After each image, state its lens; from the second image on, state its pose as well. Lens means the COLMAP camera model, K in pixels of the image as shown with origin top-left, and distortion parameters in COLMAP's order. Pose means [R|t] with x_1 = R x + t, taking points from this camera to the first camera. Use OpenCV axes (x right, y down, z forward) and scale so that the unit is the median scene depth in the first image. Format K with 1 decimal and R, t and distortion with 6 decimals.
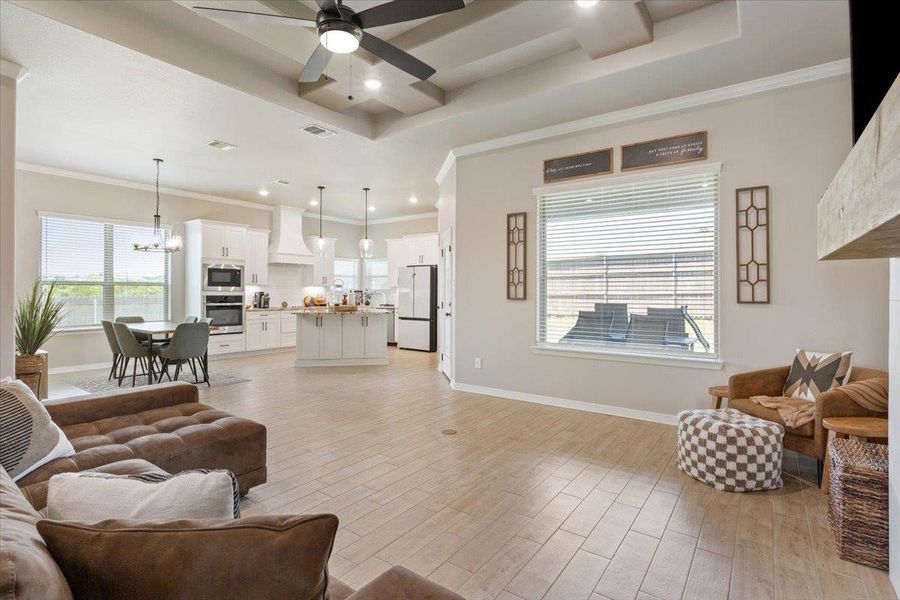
lens RADIAL K [[449.4, 0, 450.4], [0, 449.4, 298.2], [0, 0, 1]] dist [-0.003762, 0.000124]
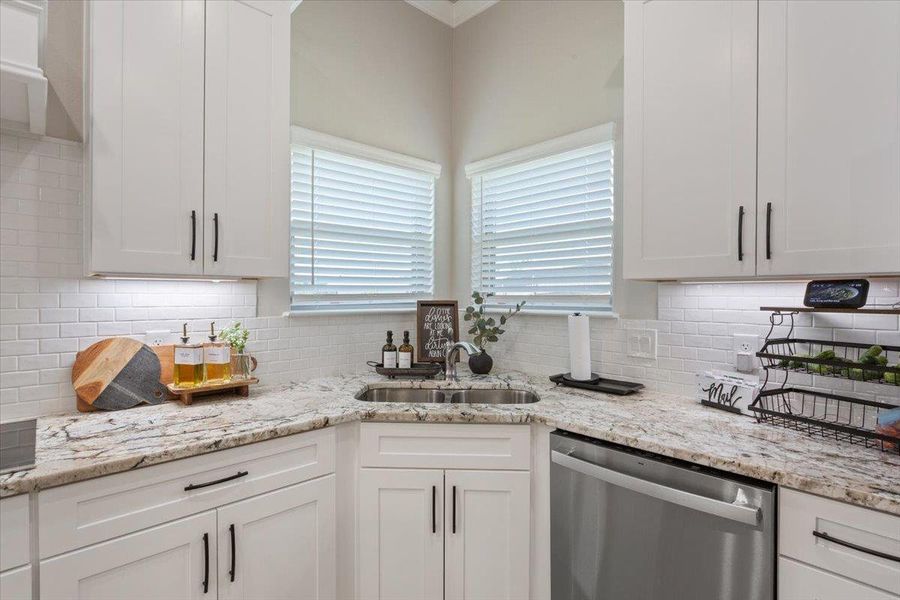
lens RADIAL K [[411.6, 0, 450.0], [0, 411.6, 300.0], [0, 0, 1]] dist [0.003401, 0.000439]
pose [[0.976978, 0.002166, -0.213329, -0.206394], [-0.002268, 0.999997, -0.000233, -0.022711], [0.213328, 0.000711, 0.976980, 1.057466]]
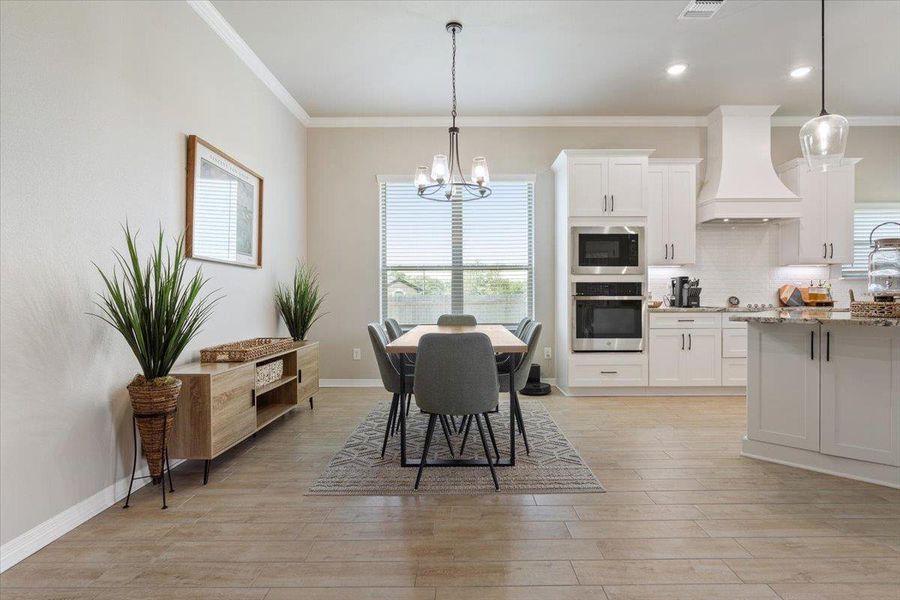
lens RADIAL K [[458.6, 0, 453.1], [0, 458.6, 291.4], [0, 0, 1]] dist [-0.003933, 0.000855]
pose [[0.586396, -0.011156, -0.809948, -0.148691], [-0.006537, 0.999807, -0.018504, 0.016229], [0.809998, 0.016146, 0.586210, 0.486346]]
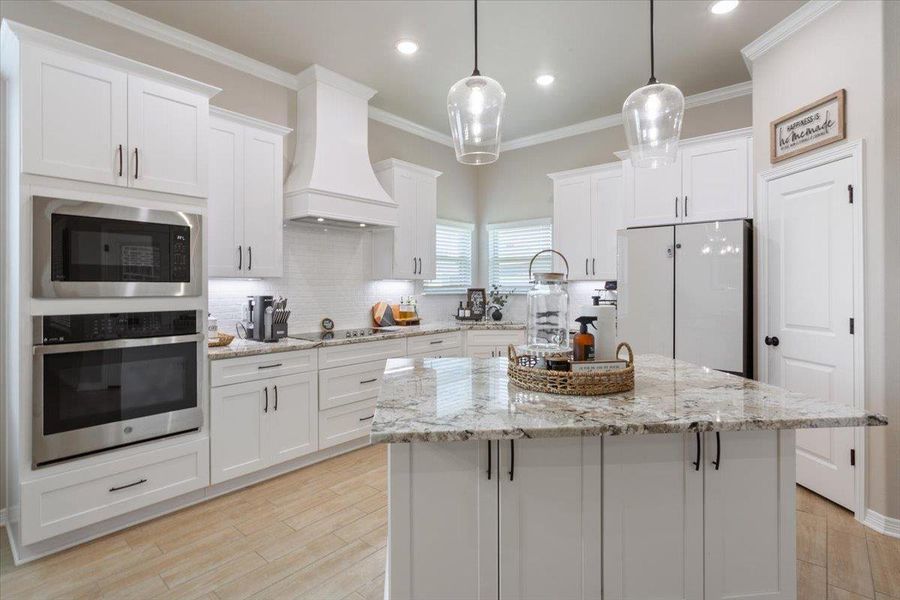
lens RADIAL K [[439.7, 0, 455.6], [0, 439.7, 293.1], [0, 0, 1]] dist [-0.003810, 0.000077]
pose [[0.998037, -0.002463, -0.062577, -0.259679], [0.002708, 0.999989, 0.003830, -0.018403], [0.062567, -0.003992, 0.998033, 0.693573]]
